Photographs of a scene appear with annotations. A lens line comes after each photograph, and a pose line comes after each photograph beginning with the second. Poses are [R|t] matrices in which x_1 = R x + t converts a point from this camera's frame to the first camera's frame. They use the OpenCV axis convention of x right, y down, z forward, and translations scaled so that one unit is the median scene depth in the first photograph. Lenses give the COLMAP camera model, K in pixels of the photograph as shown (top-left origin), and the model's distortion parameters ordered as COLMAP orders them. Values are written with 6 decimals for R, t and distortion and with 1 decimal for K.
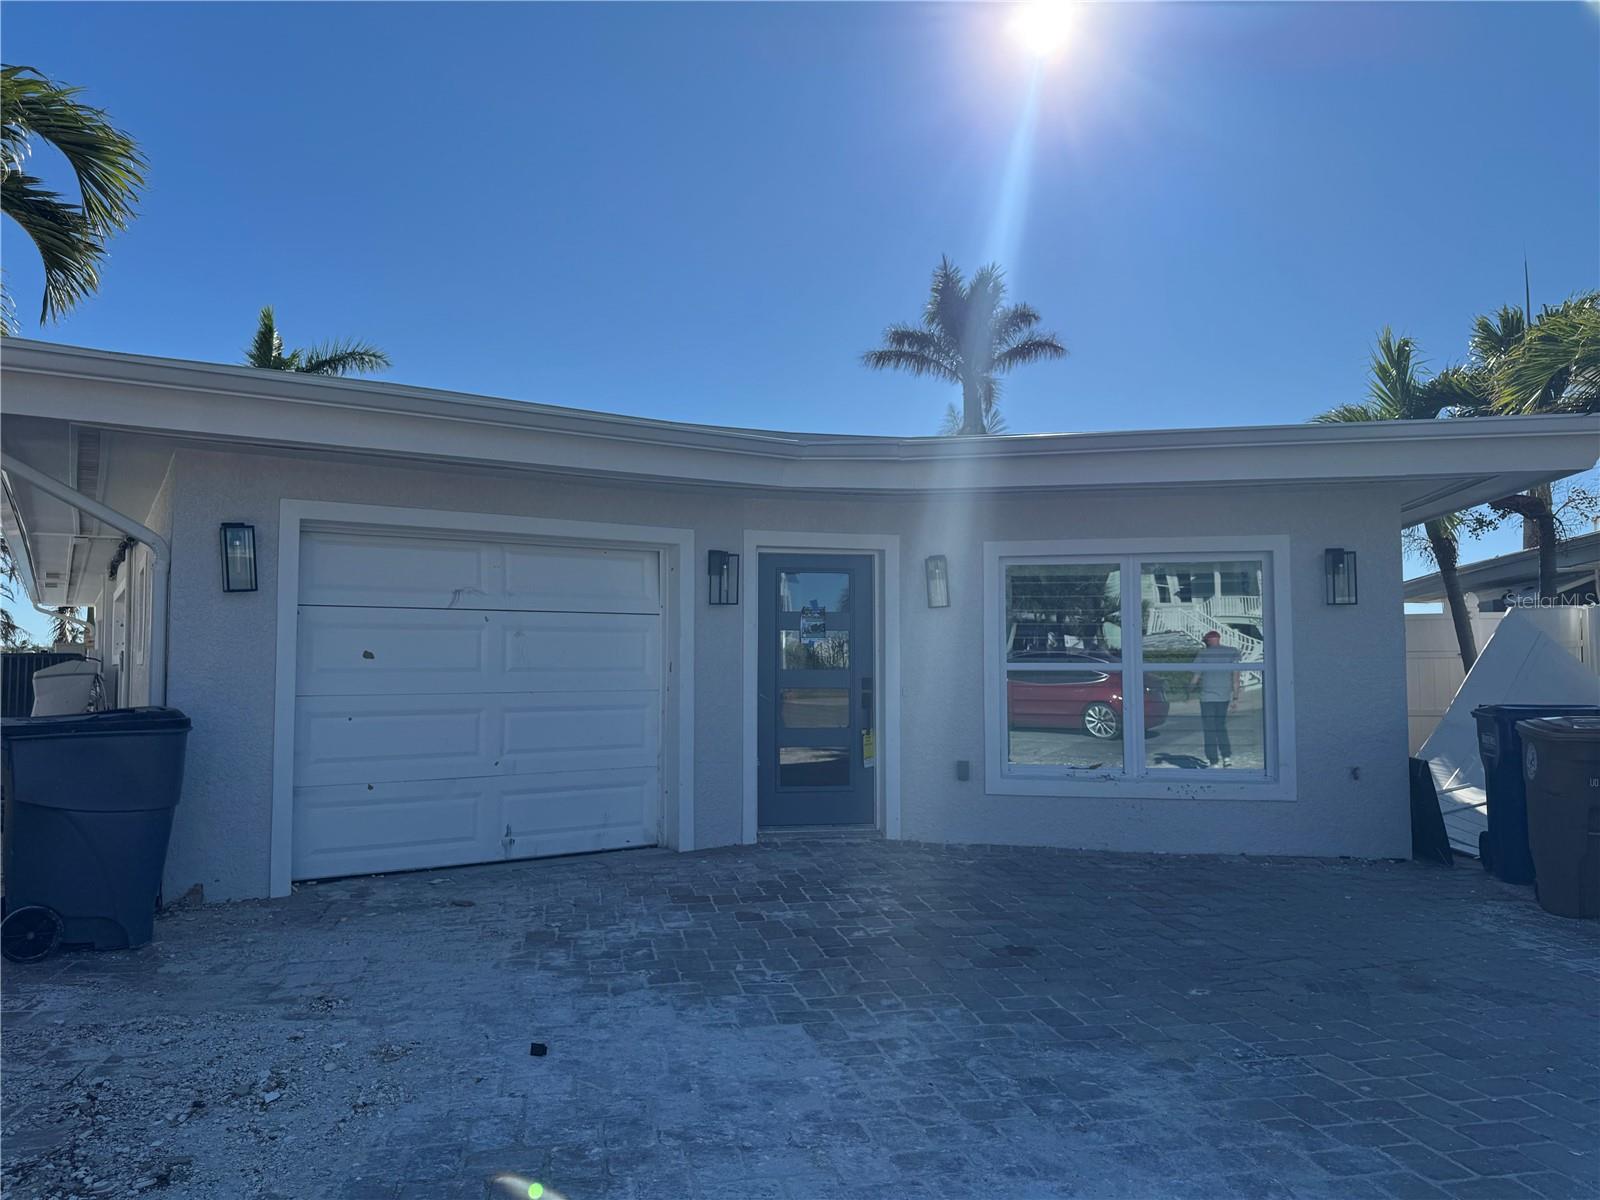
lens RADIAL K [[1123.2, 0, 790.0], [0, 1123.2, 596.6], [0, 0, 1]] dist [0.093738, -0.128981]
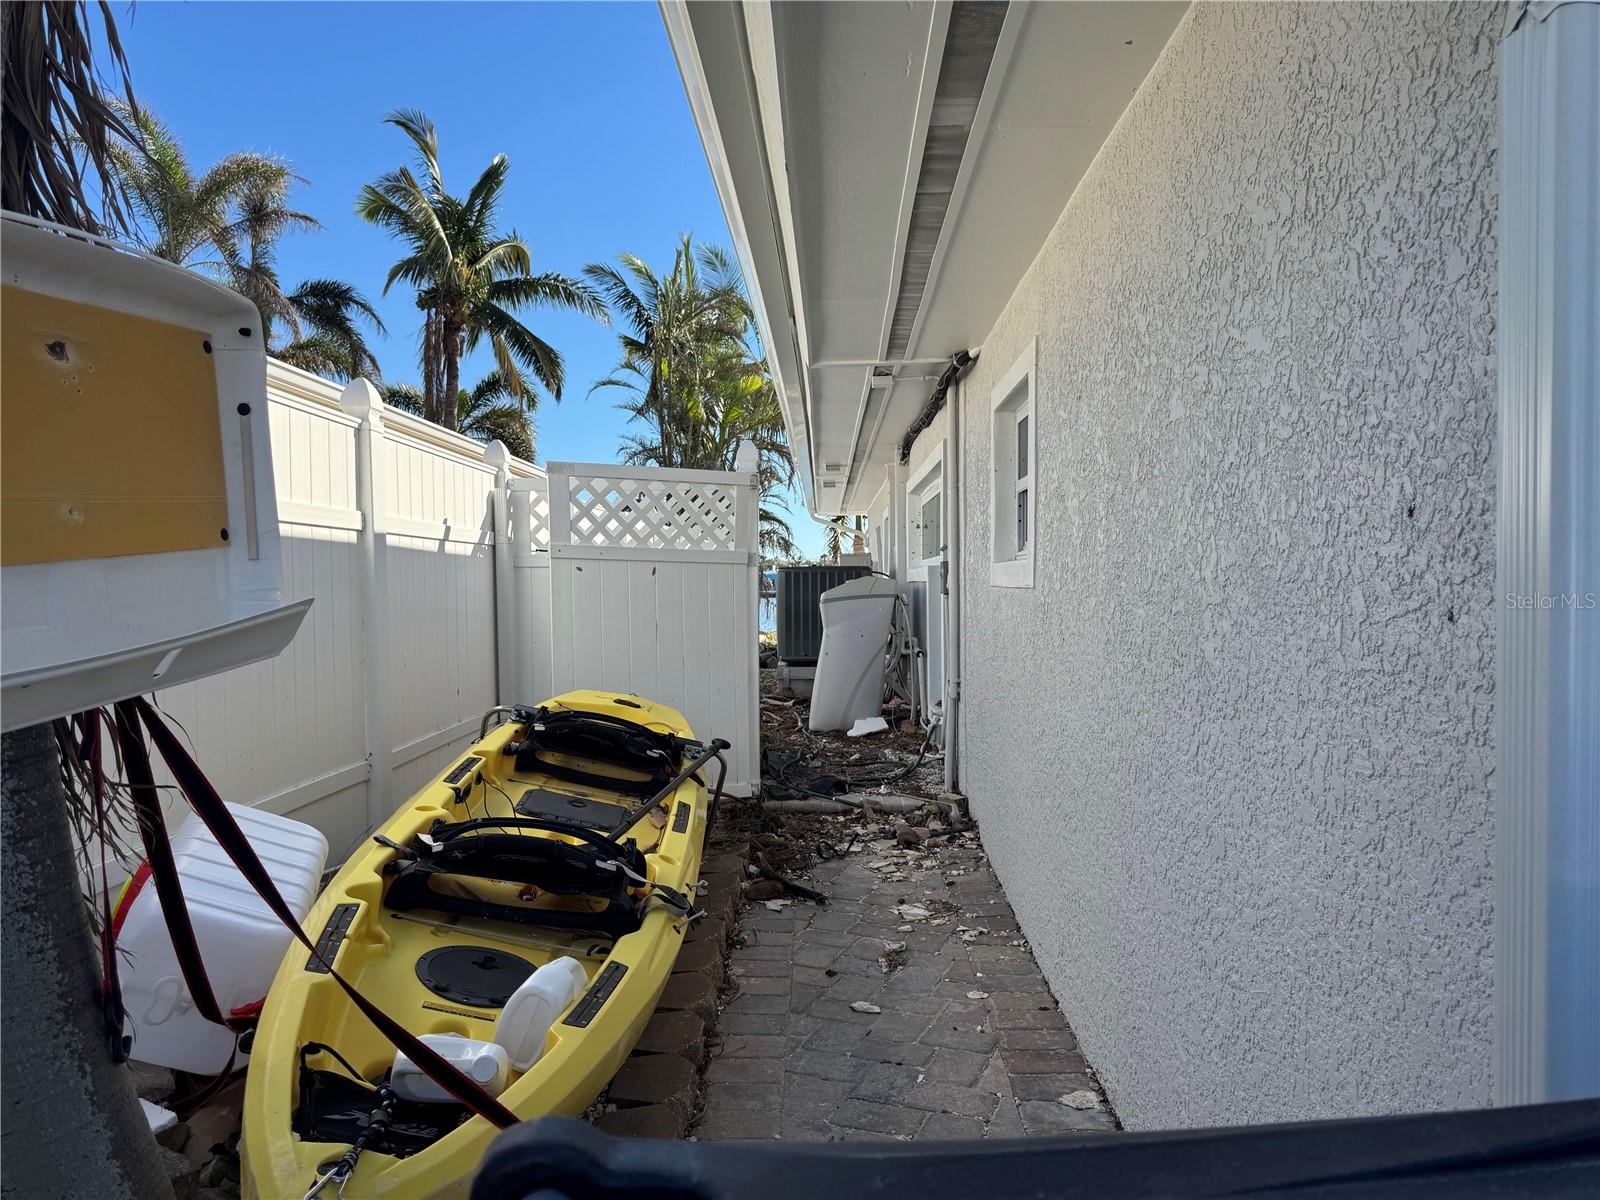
lens RADIAL K [[1123.2, 0, 790.0], [0, 1123.2, 596.6], [0, 0, 1]] dist [0.093738, -0.128981]
pose [[0.824082, 0.005787, -0.566441, -0.249073], [0.040832, 0.996740, 0.069588, 0.016634], [0.564997, -0.080476, 0.821159, 0.366539]]
